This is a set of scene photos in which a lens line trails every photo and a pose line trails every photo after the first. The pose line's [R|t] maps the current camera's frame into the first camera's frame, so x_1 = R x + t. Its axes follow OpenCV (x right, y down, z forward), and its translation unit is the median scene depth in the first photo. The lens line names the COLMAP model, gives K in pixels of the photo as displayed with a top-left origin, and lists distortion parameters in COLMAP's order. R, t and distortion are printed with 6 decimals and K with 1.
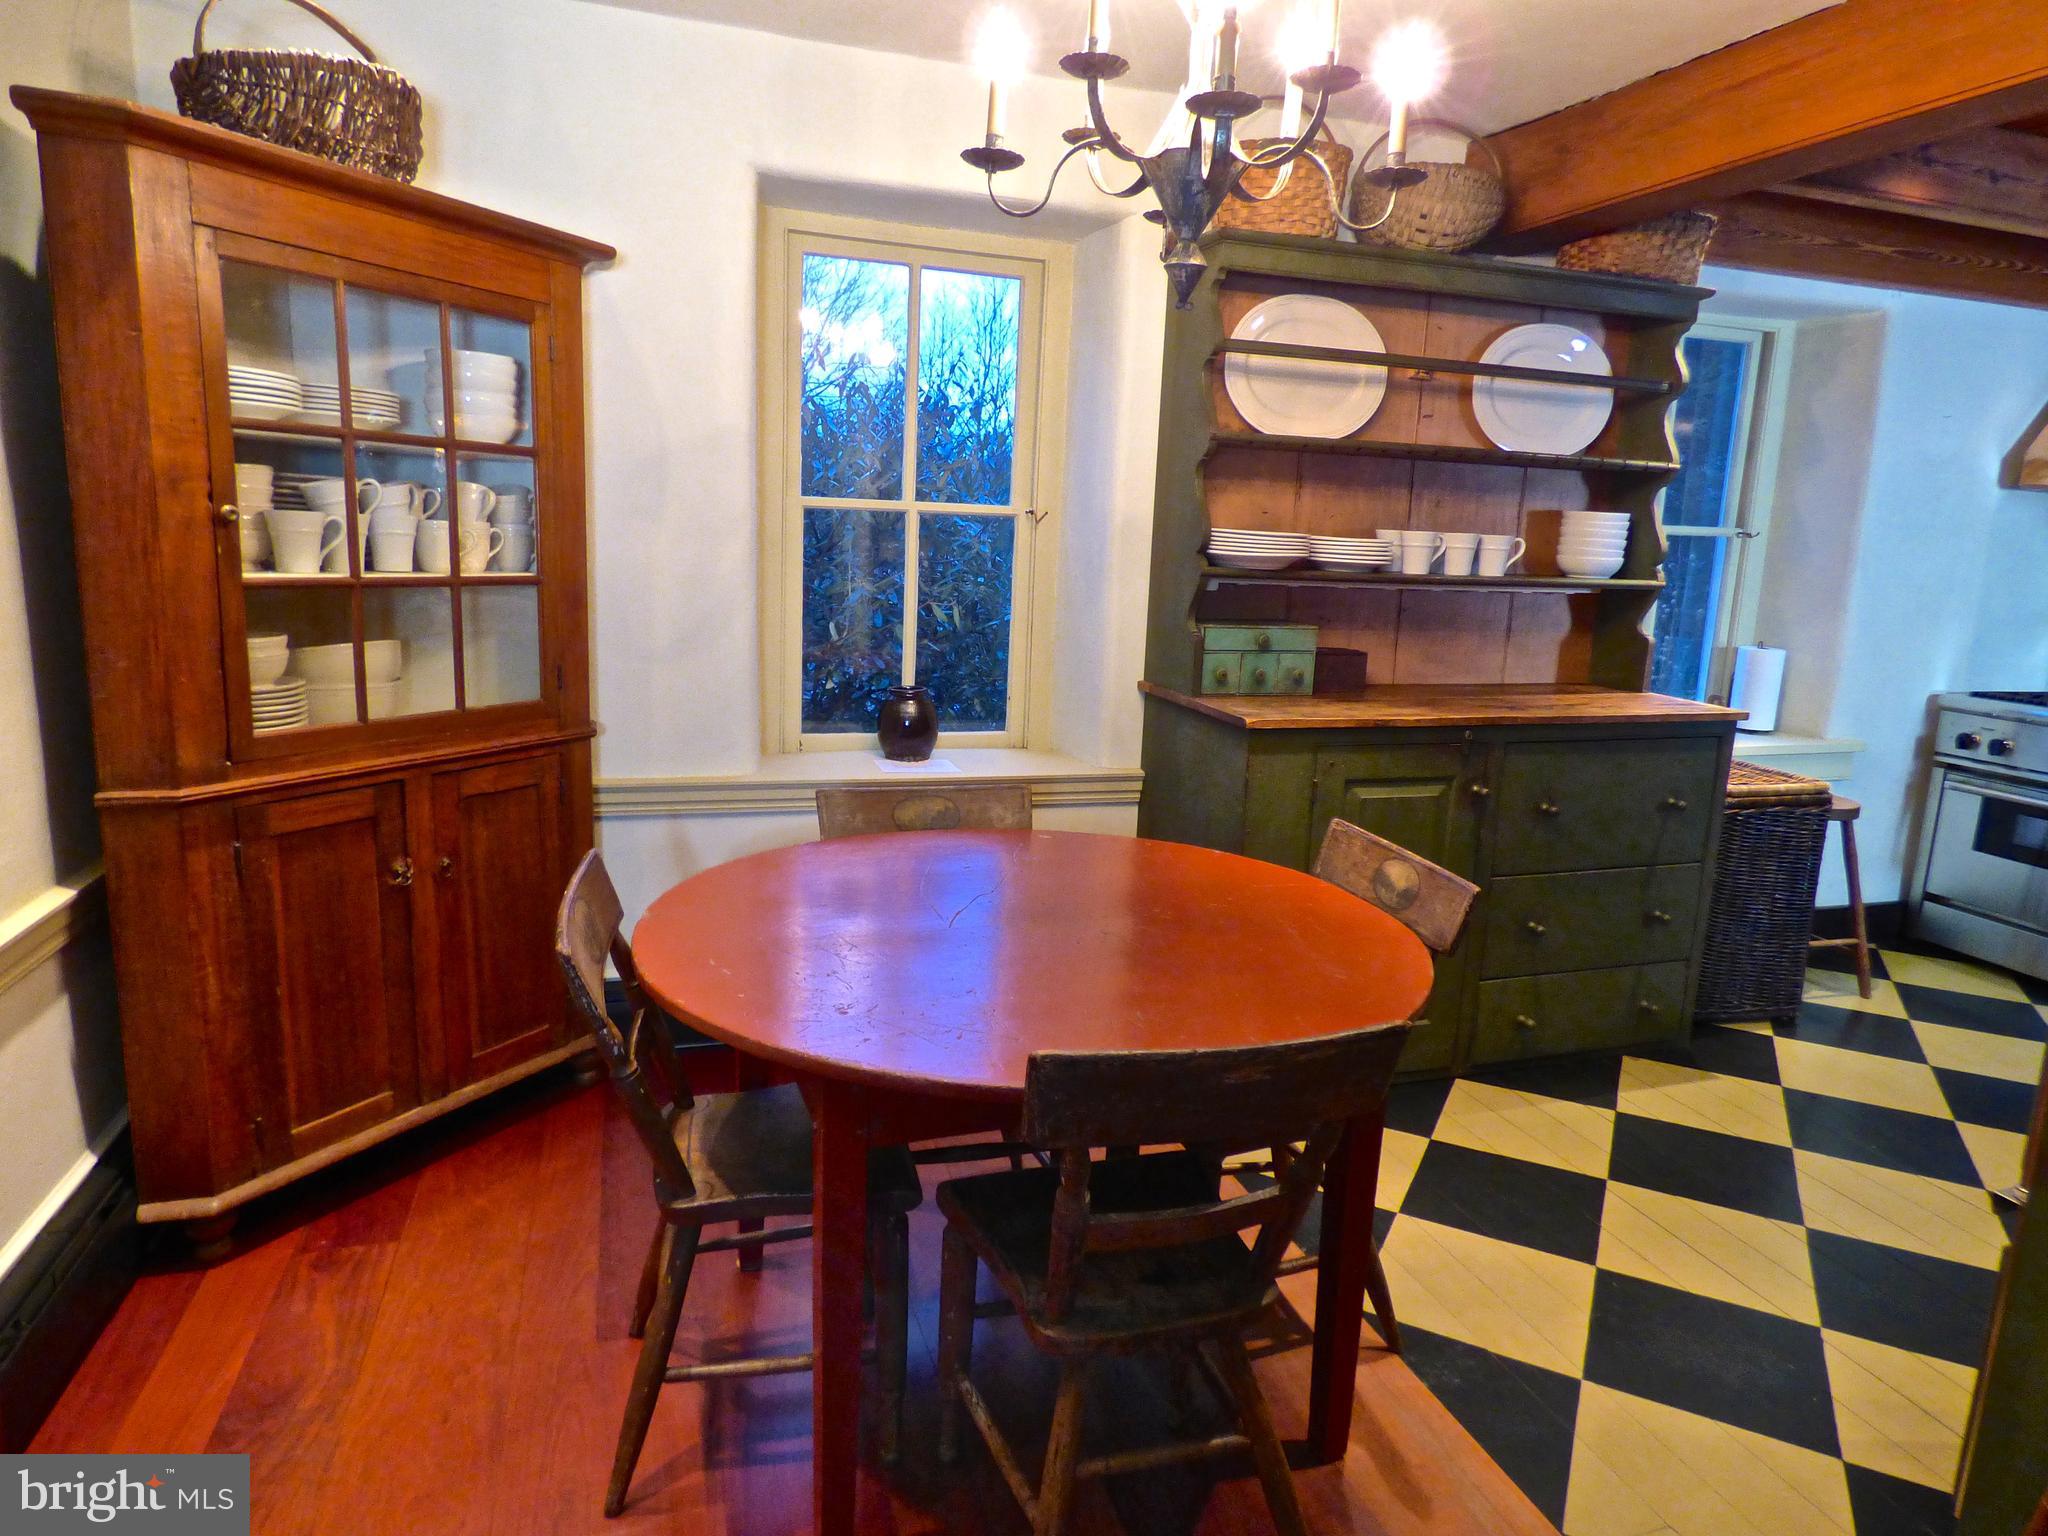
lens RADIAL K [[1275.3, 0, 1023.9], [0, 1275.3, 745.7], [0, 0, 1]] dist [0.037898, 0.000475]
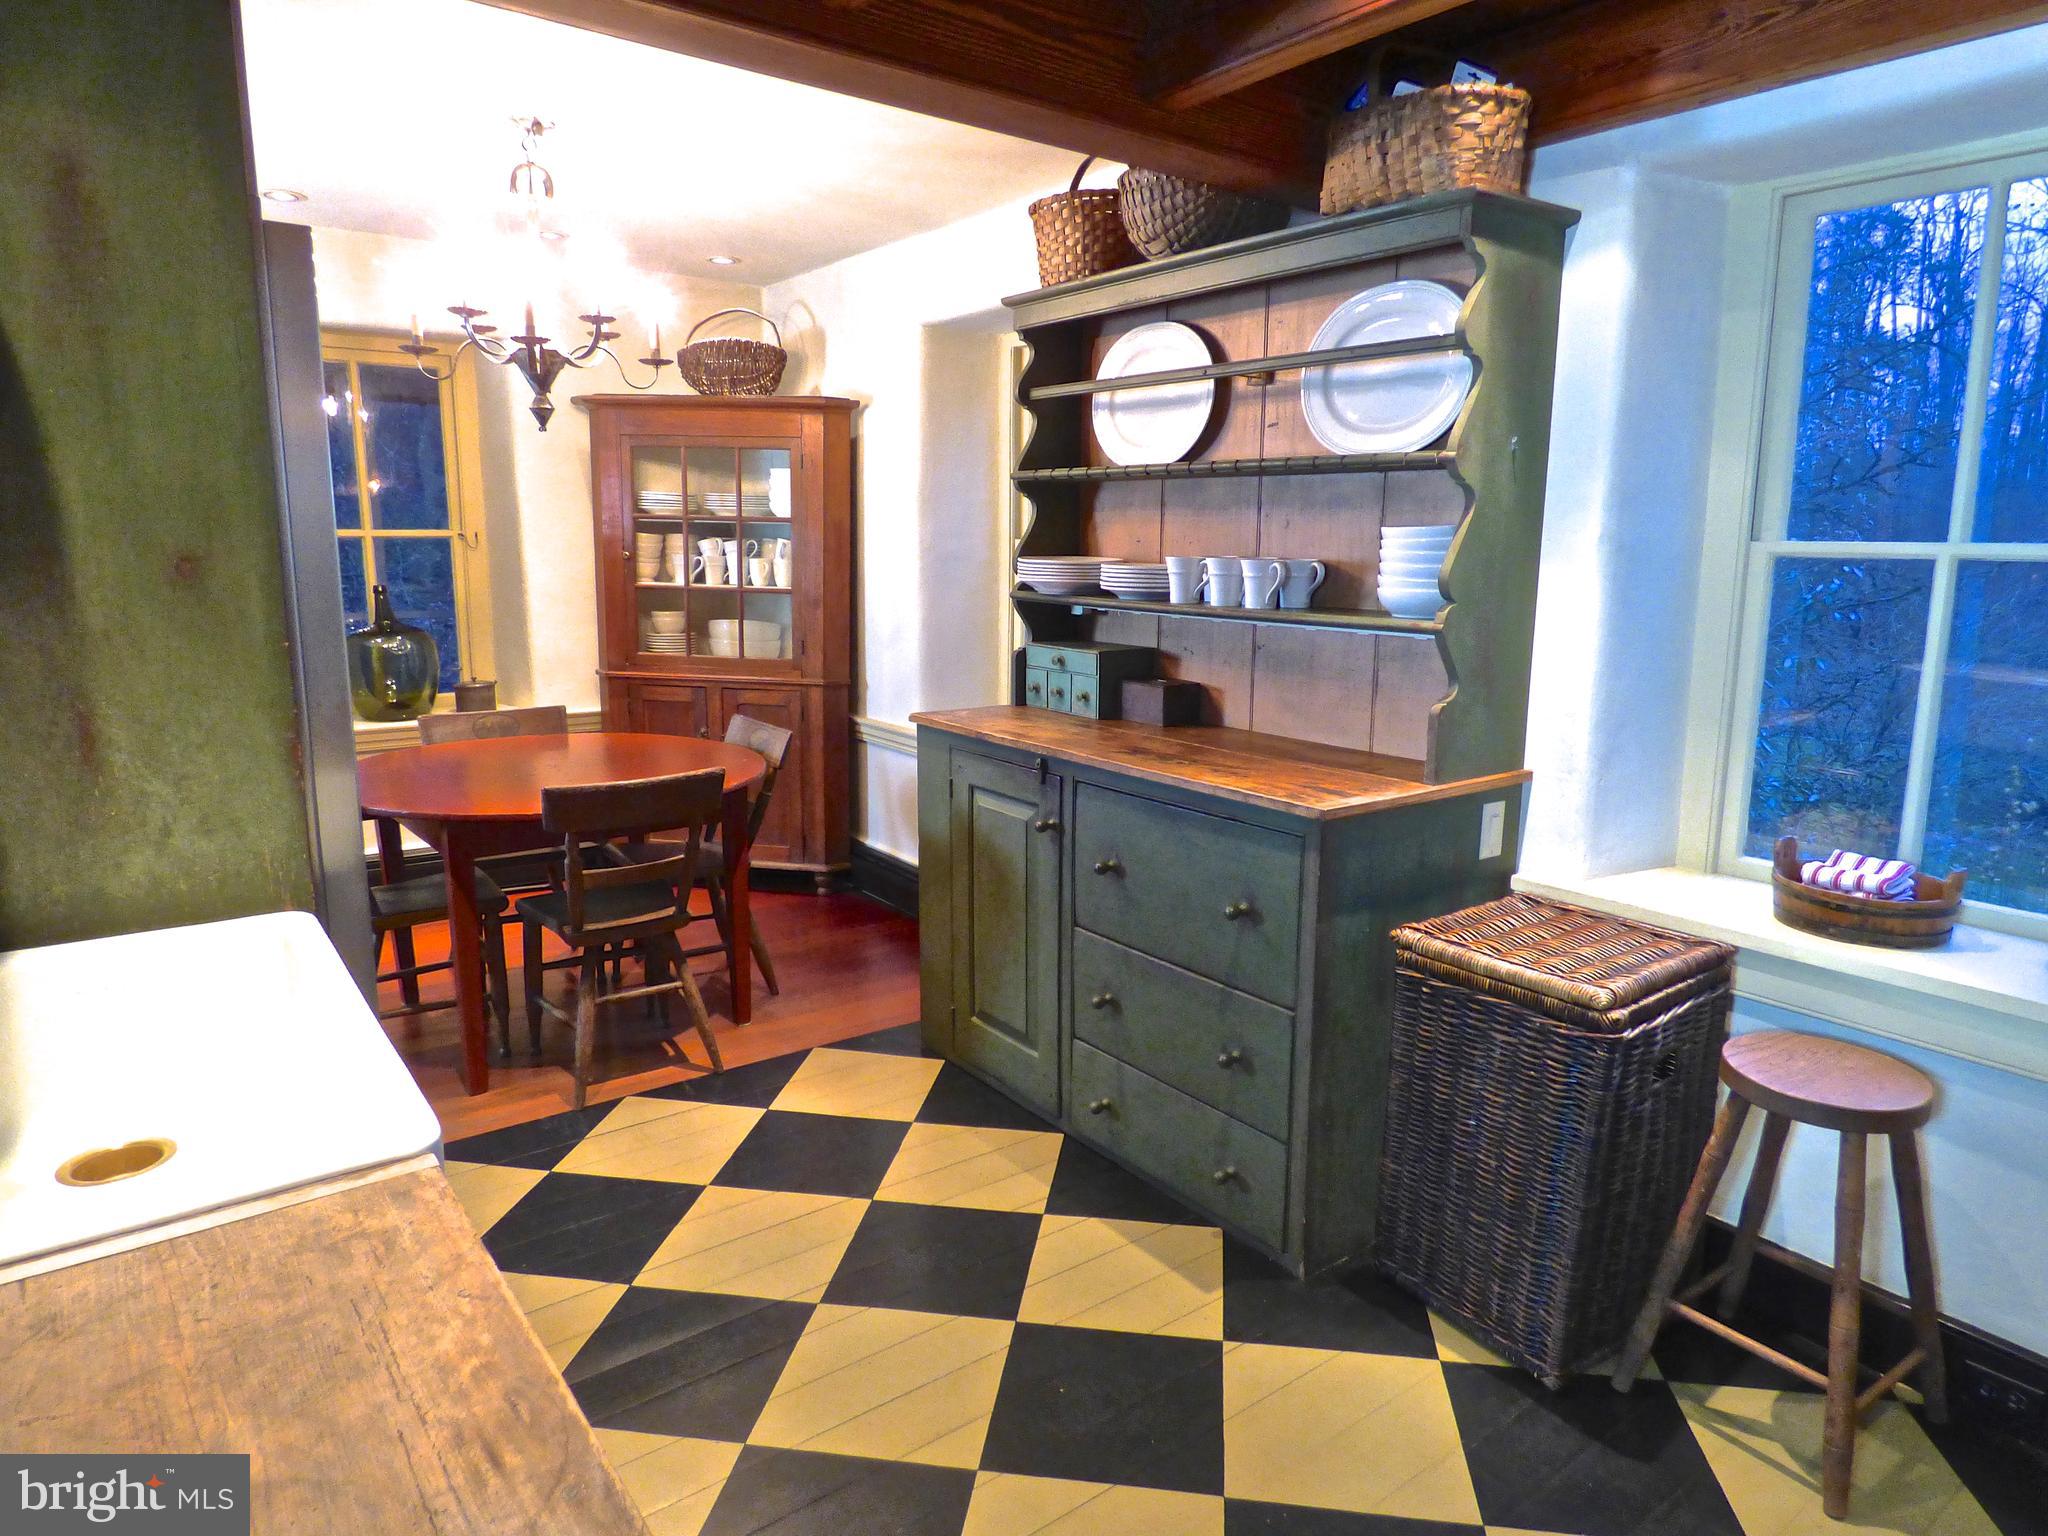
lens RADIAL K [[1286.9, 0, 1024.0], [0, 1286.9, 768.0], [0, 0, 1]] dist [0.012093, 0.000224]
pose [[0.291458, 0.131591, -0.947489, 1.159943], [-0.173676, 0.981310, 0.082864, -0.075039], [0.940685, 0.140405, 0.308865, 0.630784]]
